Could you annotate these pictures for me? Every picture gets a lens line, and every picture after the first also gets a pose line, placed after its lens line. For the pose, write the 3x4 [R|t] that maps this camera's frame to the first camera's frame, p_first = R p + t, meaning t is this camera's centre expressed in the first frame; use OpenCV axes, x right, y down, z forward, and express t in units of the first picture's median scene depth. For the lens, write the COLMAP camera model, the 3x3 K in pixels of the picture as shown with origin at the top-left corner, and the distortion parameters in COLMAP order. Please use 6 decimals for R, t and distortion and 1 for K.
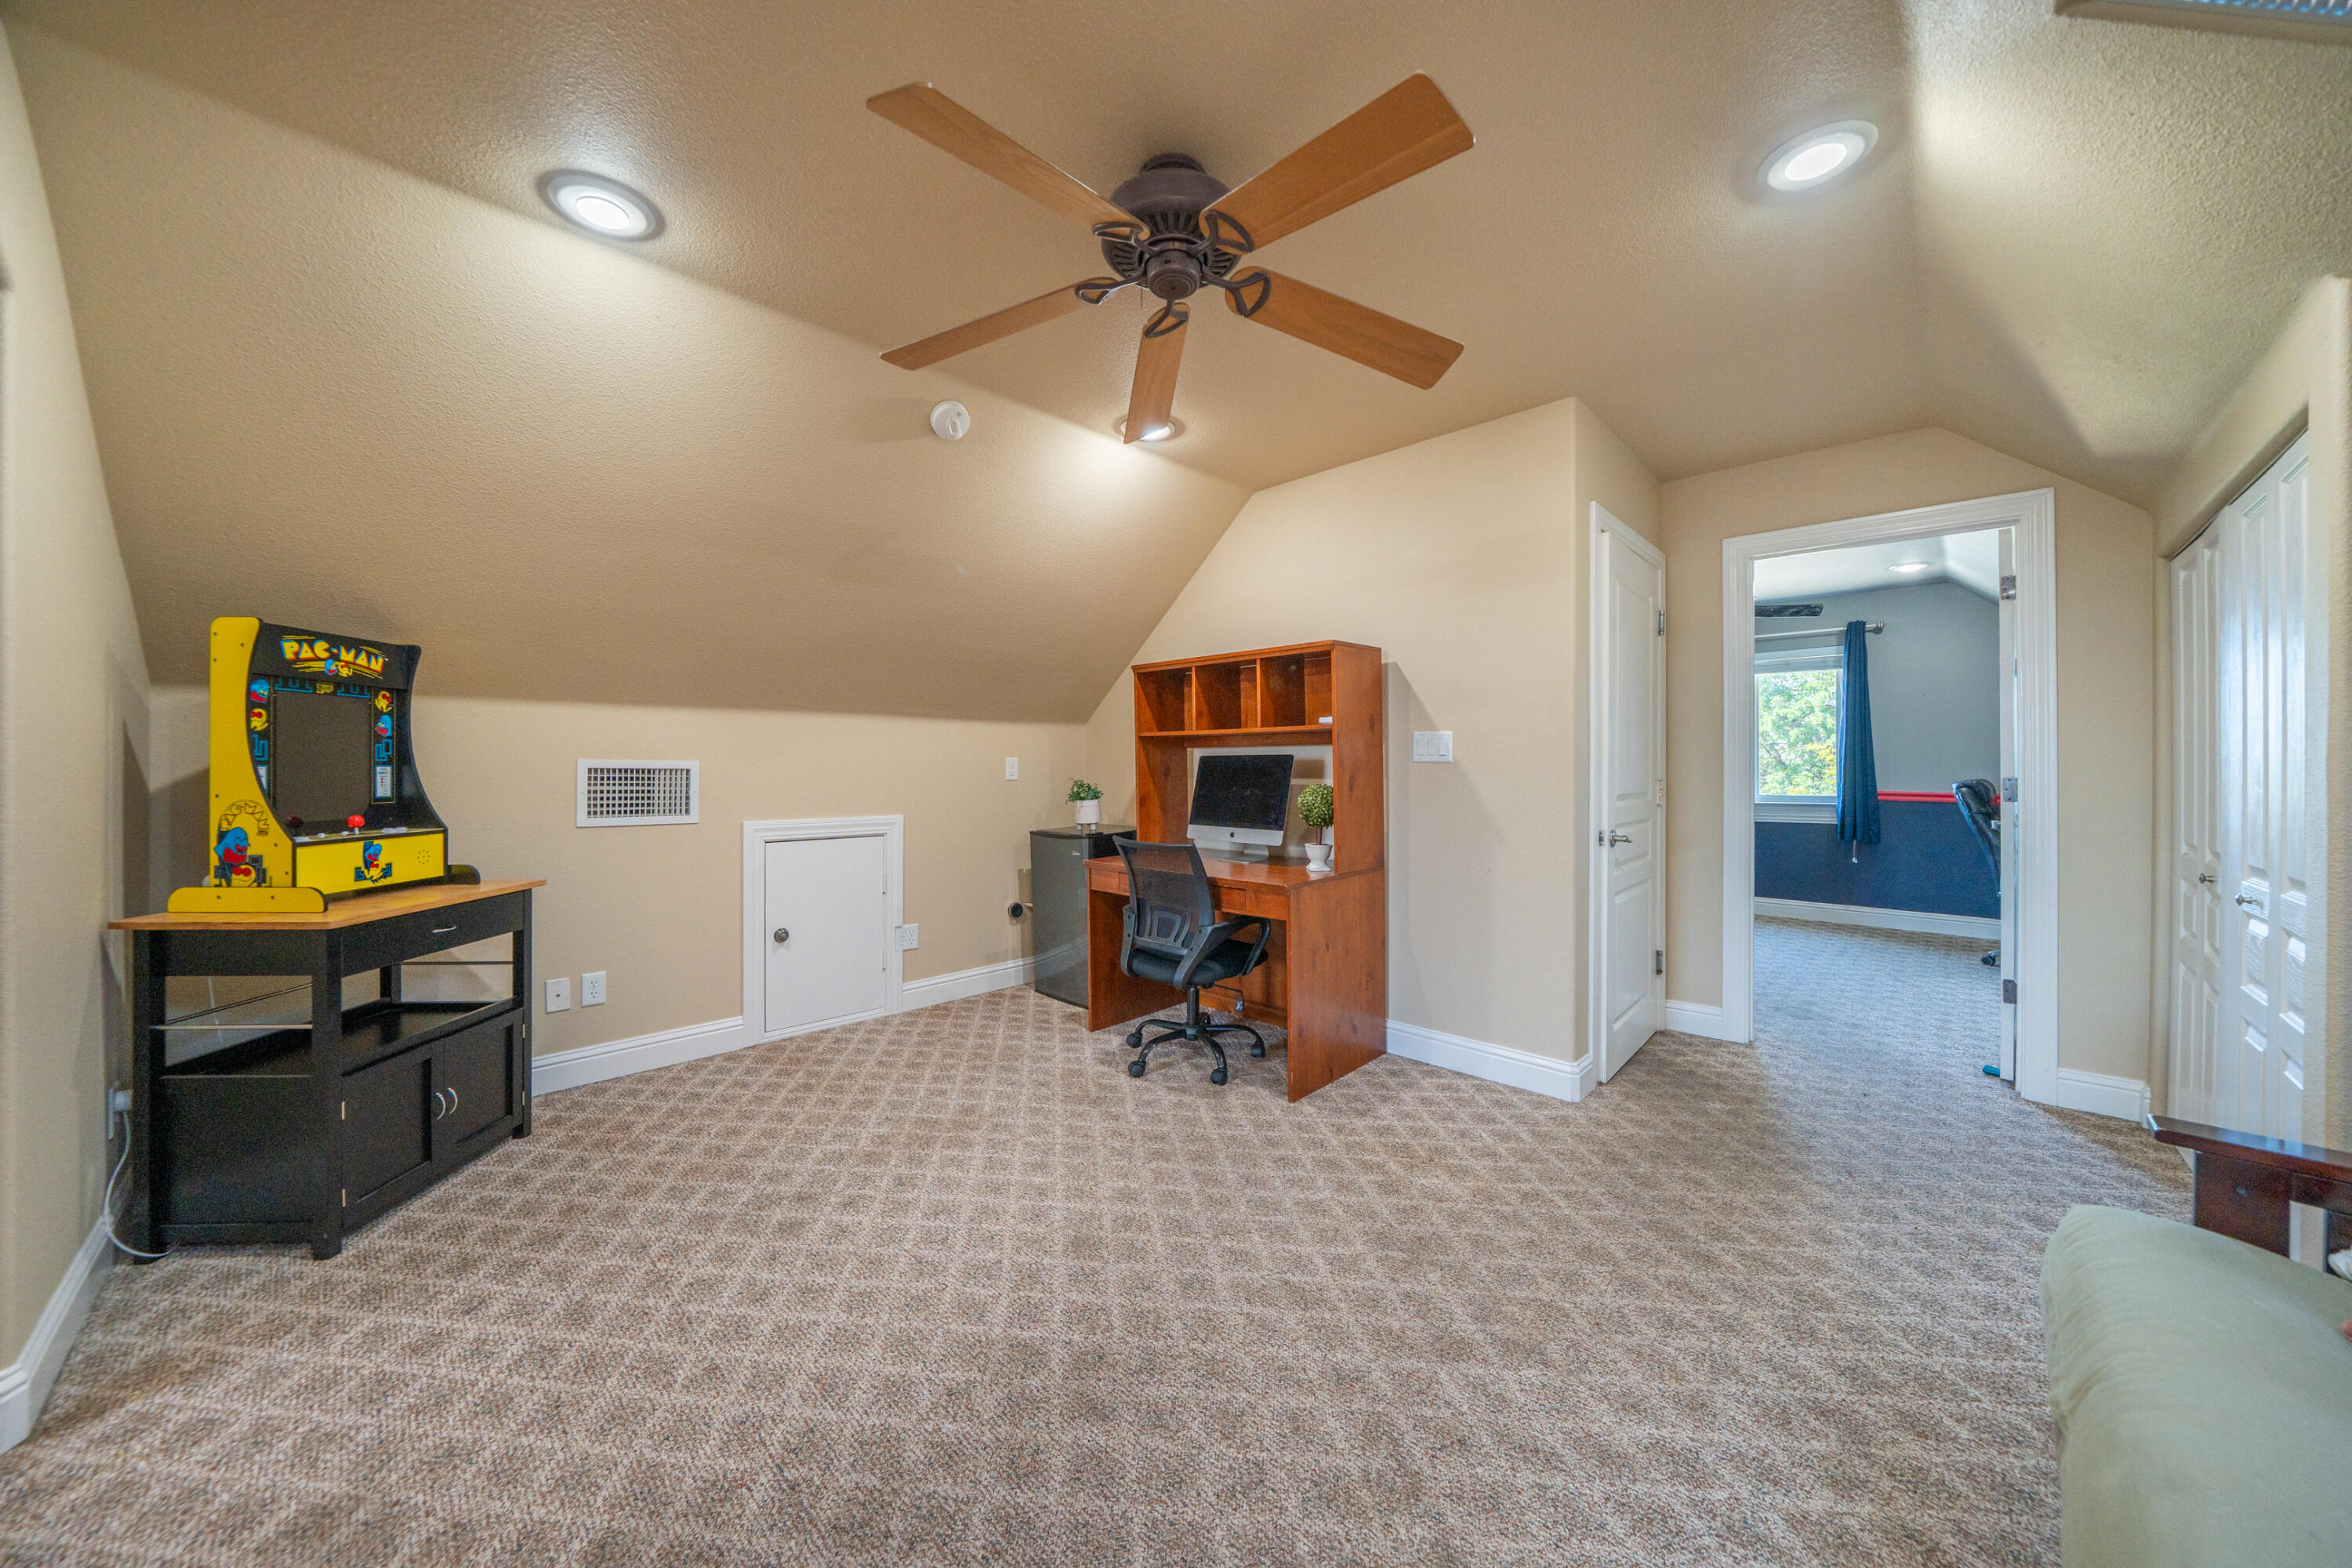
lens RADIAL K [[804.6, 0, 1215.8], [0, 804.6, 757.9], [0, 0, 1]] dist [-0.010557, -0.000010]
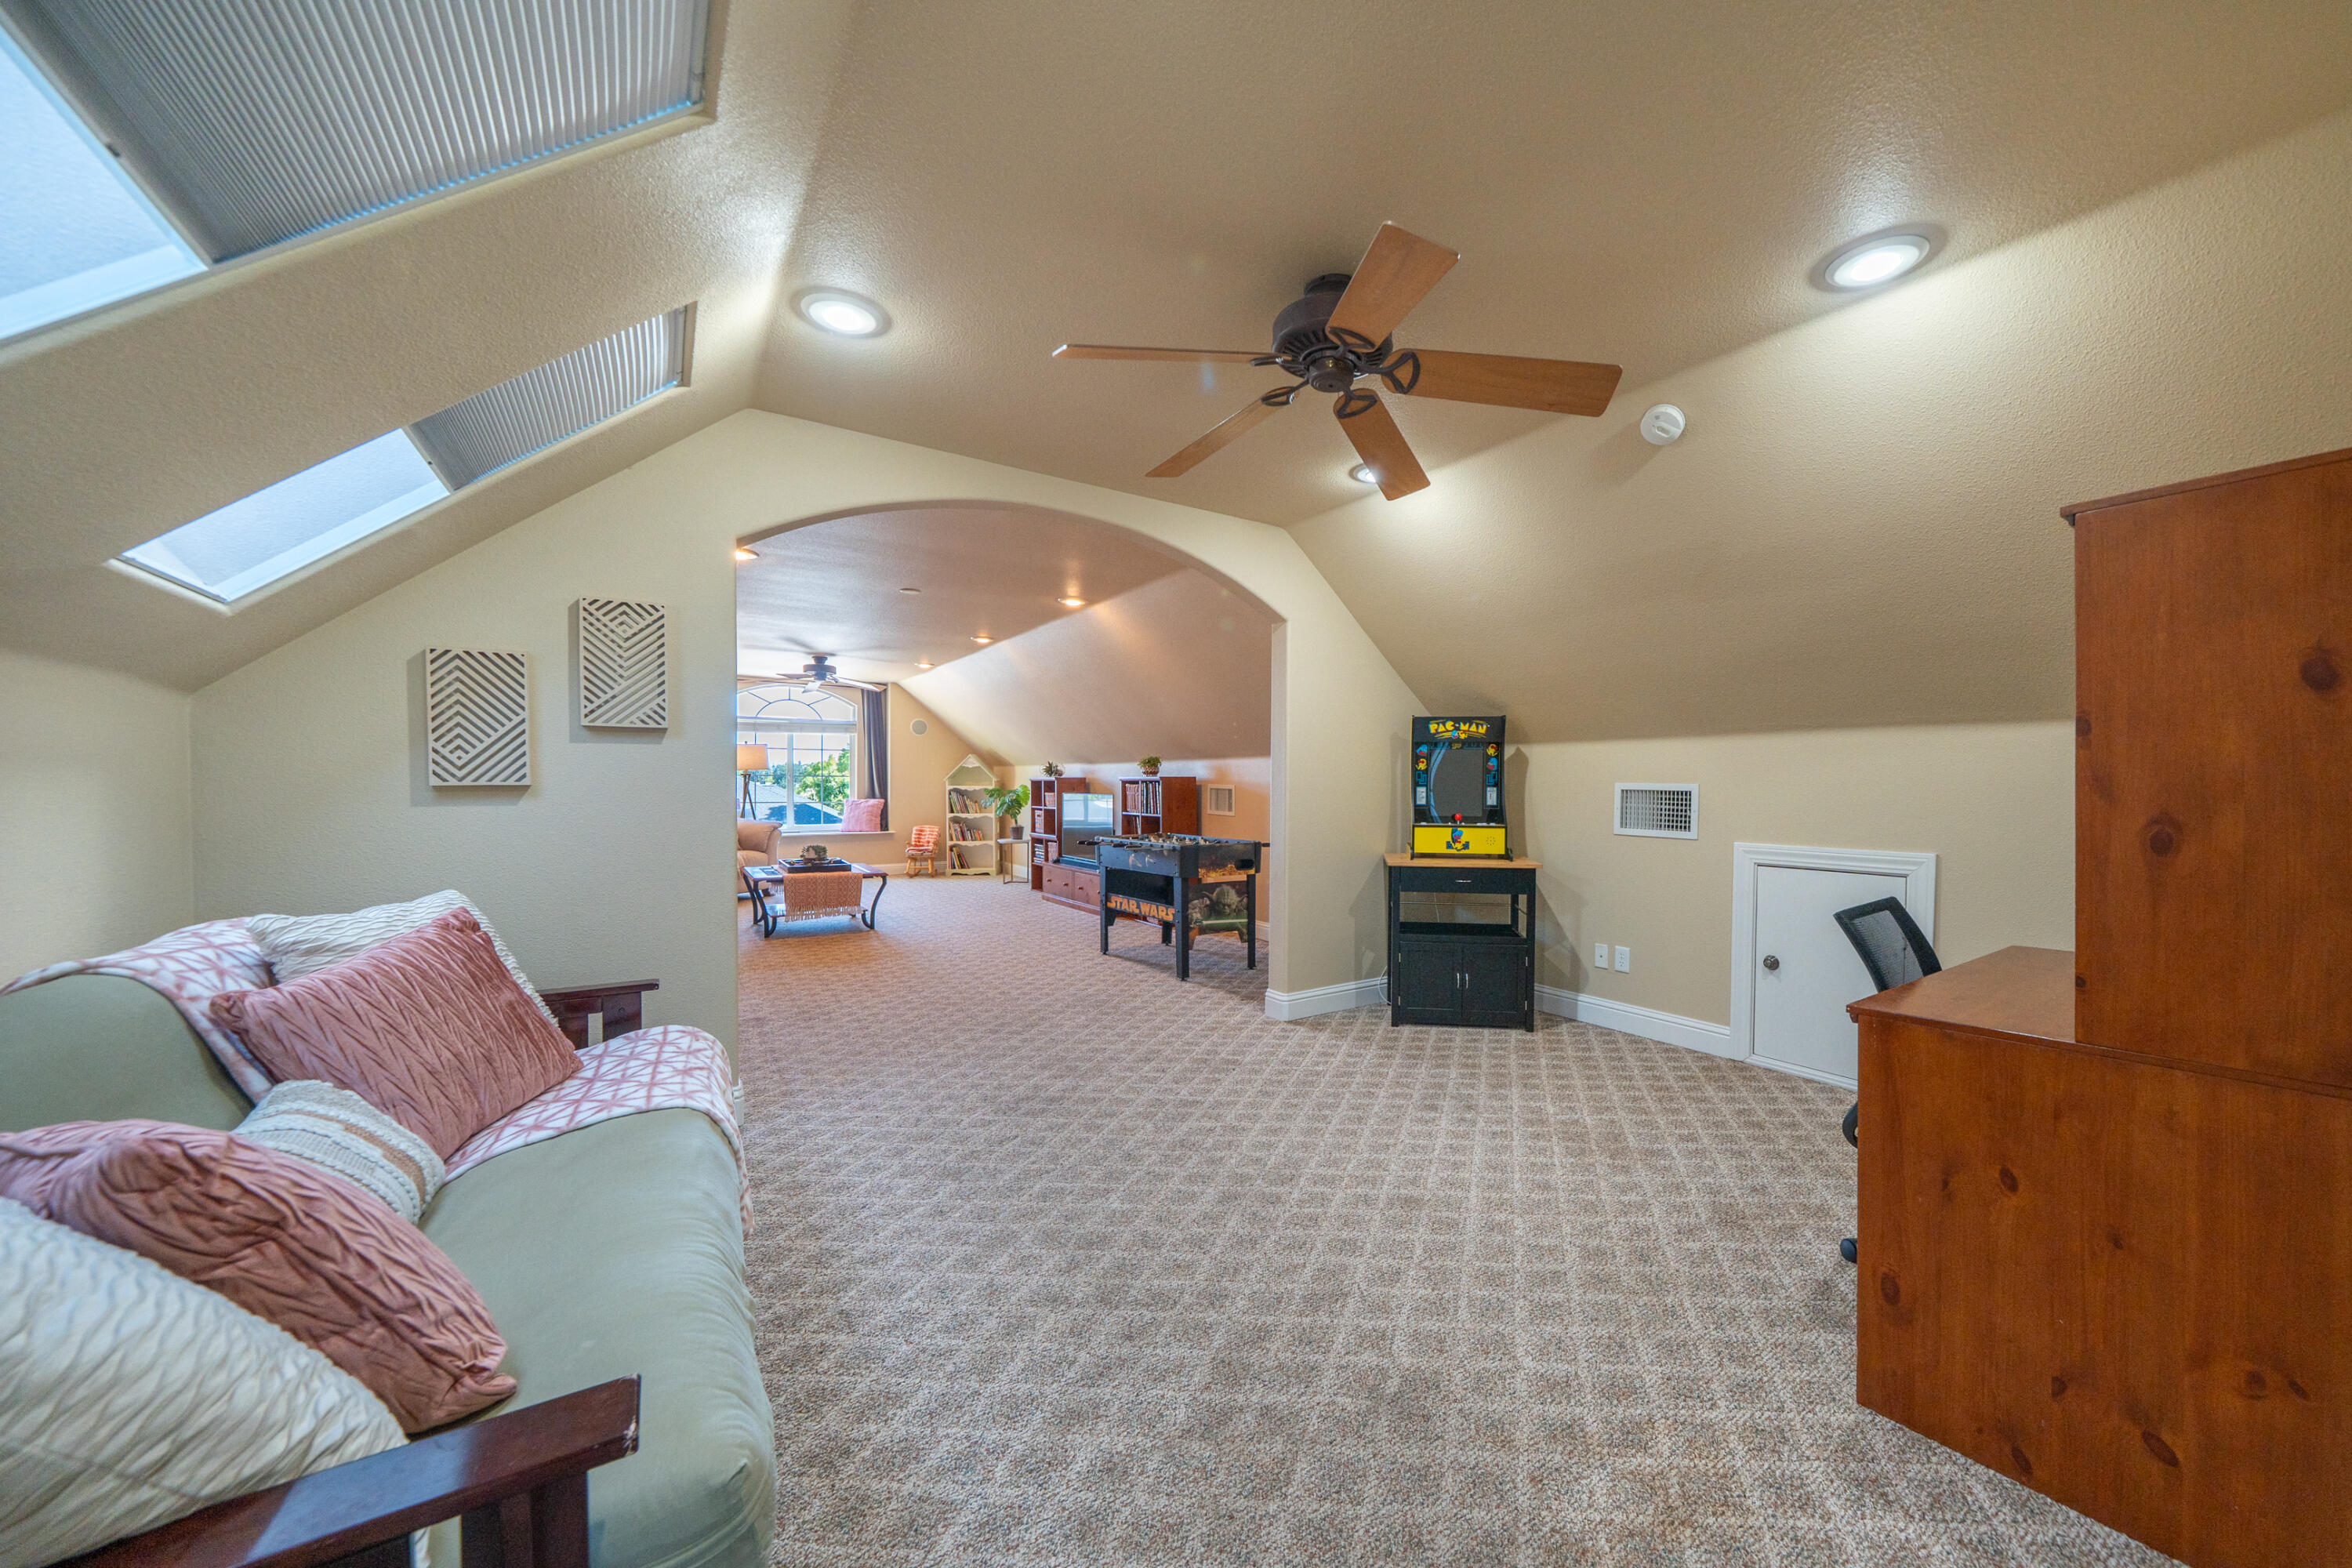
lens RADIAL K [[818.1, 0, 1180.7], [0, 818.1, 790.9], [0, 0, 1]] dist [-0.009965, 0.000120]
pose [[-0.246606, 0.004588, -0.969105, 0.896417], [0.004320, 0.999984, 0.003635, 0.009110], [0.969106, -0.003290, -0.246622, 0.830645]]
